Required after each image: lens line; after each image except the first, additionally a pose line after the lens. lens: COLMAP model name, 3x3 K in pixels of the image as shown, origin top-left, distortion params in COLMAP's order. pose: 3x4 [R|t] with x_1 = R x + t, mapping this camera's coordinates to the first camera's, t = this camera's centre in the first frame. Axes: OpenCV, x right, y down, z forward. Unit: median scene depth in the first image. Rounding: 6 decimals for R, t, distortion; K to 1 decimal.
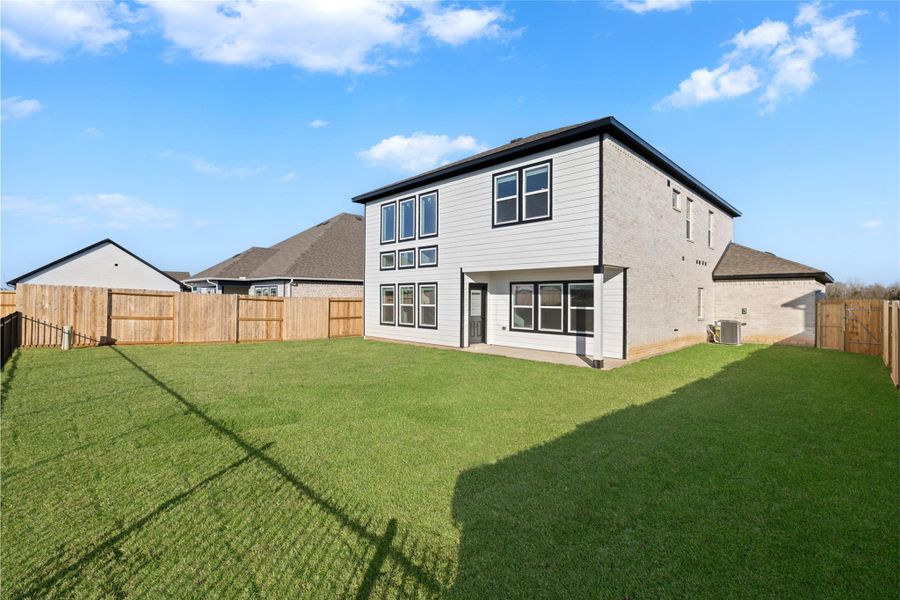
lens RADIAL K [[412.7, 0, 451.4], [0, 412.7, 297.0], [0, 0, 1]] dist [-0.022807, 0.000027]
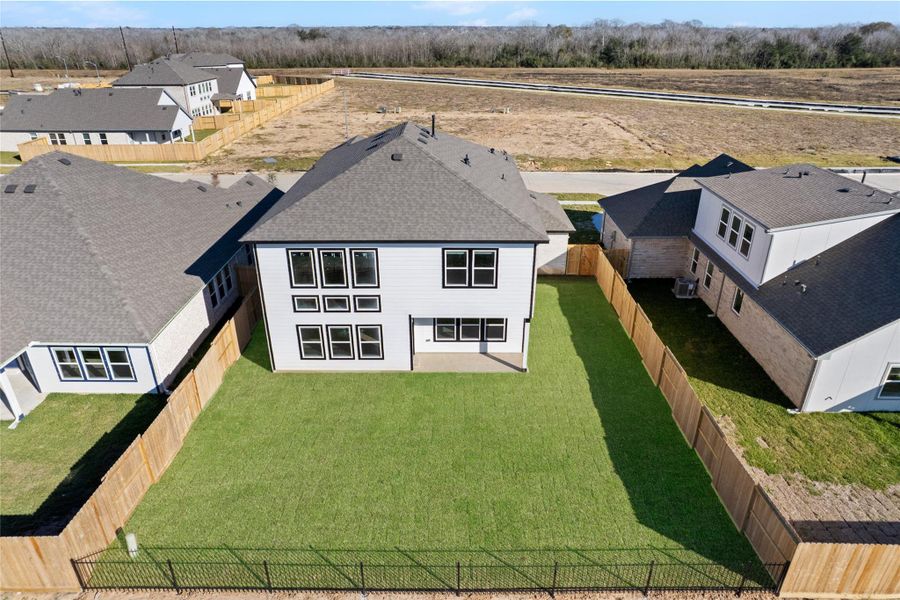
lens RADIAL K [[575.9, 0, 450.0], [0, 575.9, 300.0], [0, 0, 1]] dist [-0.082897, 0.073085]
pose [[0.708979, -0.314492, 0.631224, -0.907573], [0.005857, 0.897656, 0.440657, -0.819602], [-0.705205, -0.308720, 0.638262, -0.134513]]
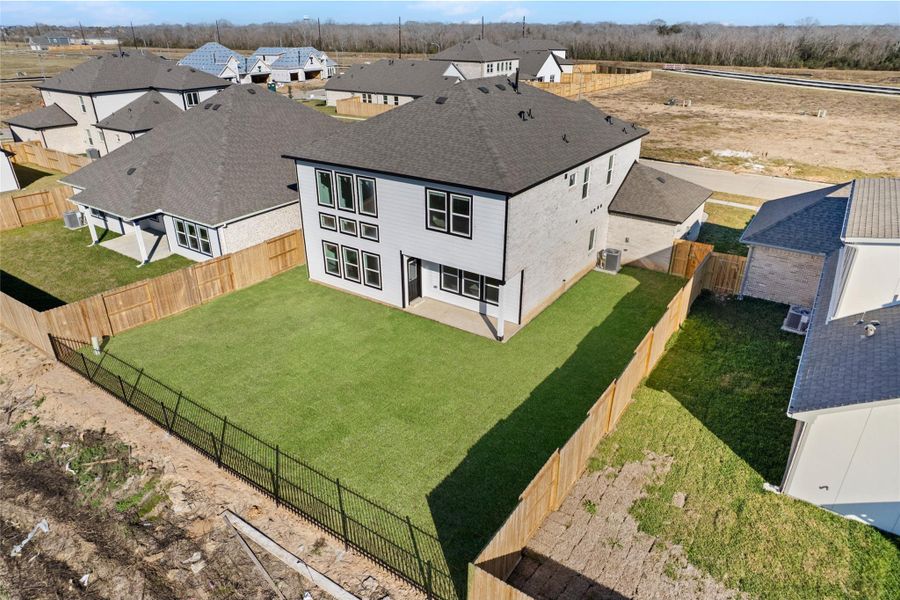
lens RADIAL K [[575.9, 0, 450.0], [0, 575.9, 300.0], [0, 0, 1]] dist [-0.082897, 0.073085]
pose [[0.982264, -0.090374, 0.164286, -0.122803], [0.009277, 0.898528, 0.438818, -0.666399], [-0.187274, -0.429511, 0.883430, -0.586034]]
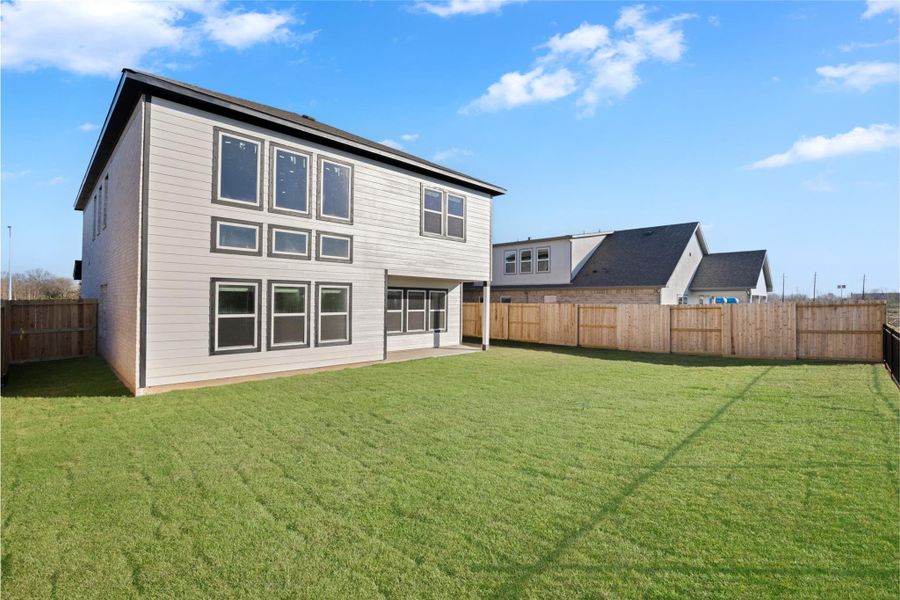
lens RADIAL K [[412.7, 0, 451.4], [0, 412.7, 297.0], [0, 0, 1]] dist [-0.022807, 0.000027]
pose [[-0.013654, 0.002737, 0.999903, -0.833131], [-0.009722, 0.999949, -0.002869, -0.009864], [-0.999860, -0.009760, -0.013627, 0.844232]]
